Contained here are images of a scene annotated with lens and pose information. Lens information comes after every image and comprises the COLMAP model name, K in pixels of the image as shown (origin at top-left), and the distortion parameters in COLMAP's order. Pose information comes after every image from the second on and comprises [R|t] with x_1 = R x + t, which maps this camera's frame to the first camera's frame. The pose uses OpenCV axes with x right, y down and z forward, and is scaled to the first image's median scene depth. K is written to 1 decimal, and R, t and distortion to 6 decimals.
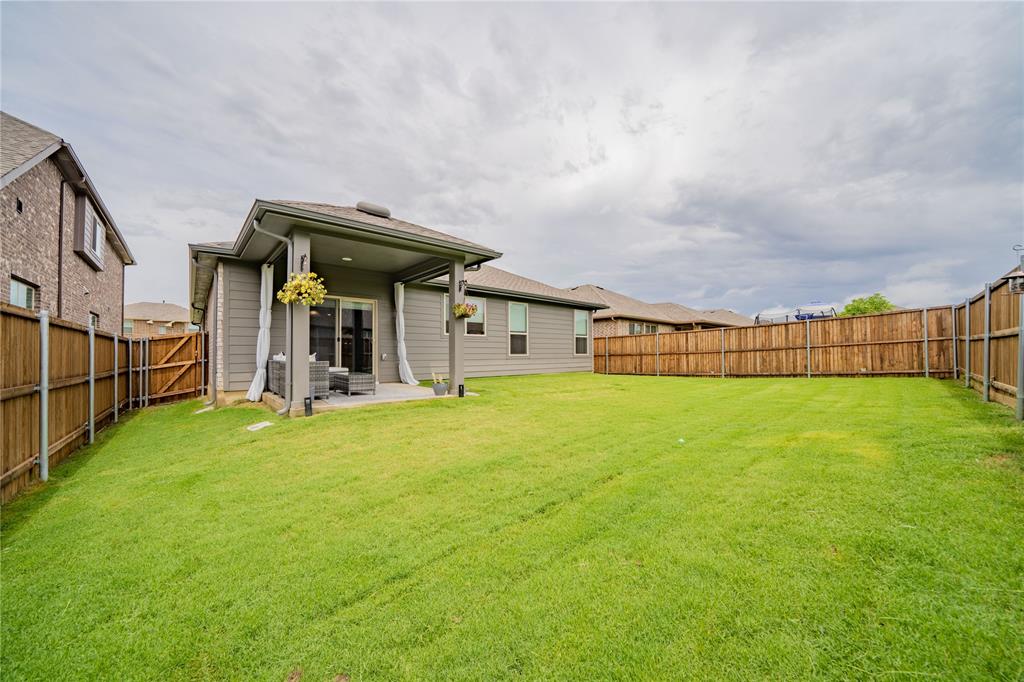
lens RADIAL K [[360.5, 0, 515.6], [0, 360.5, 345.2], [0, 0, 1]] dist [0.000040, 0.000013]
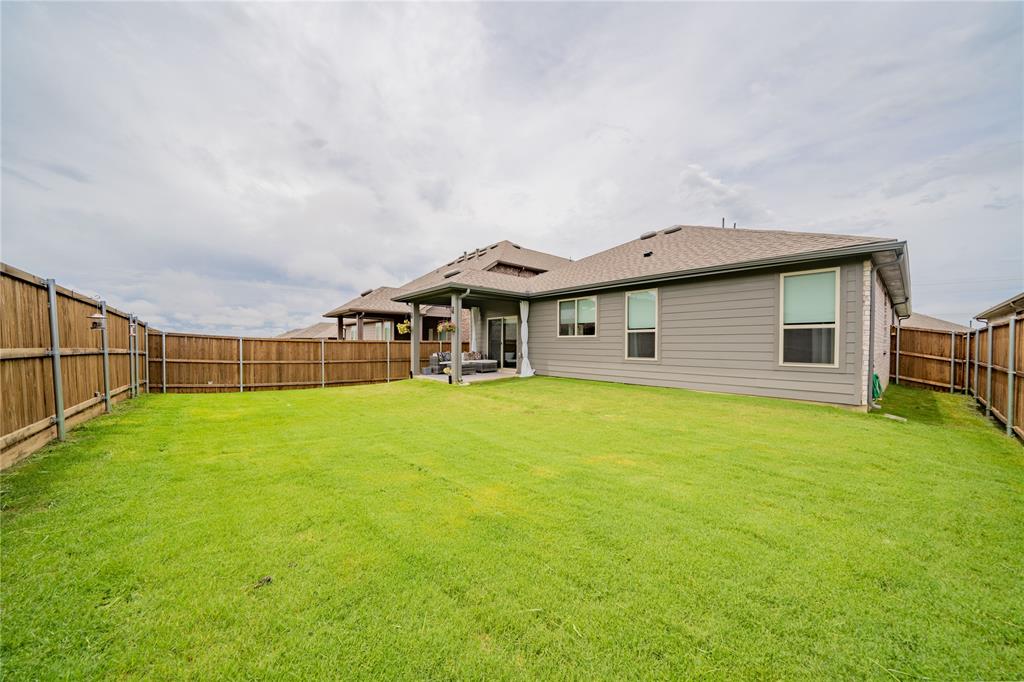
lens RADIAL K [[360.5, 0, 515.6], [0, 360.5, 345.2], [0, 0, 1]] dist [0.000040, 0.000013]
pose [[-0.004590, -0.016481, -0.999854, 0.758333], [-0.007980, 0.999833, -0.016444, 0.012593], [0.999958, 0.007904, -0.004721, 0.718395]]
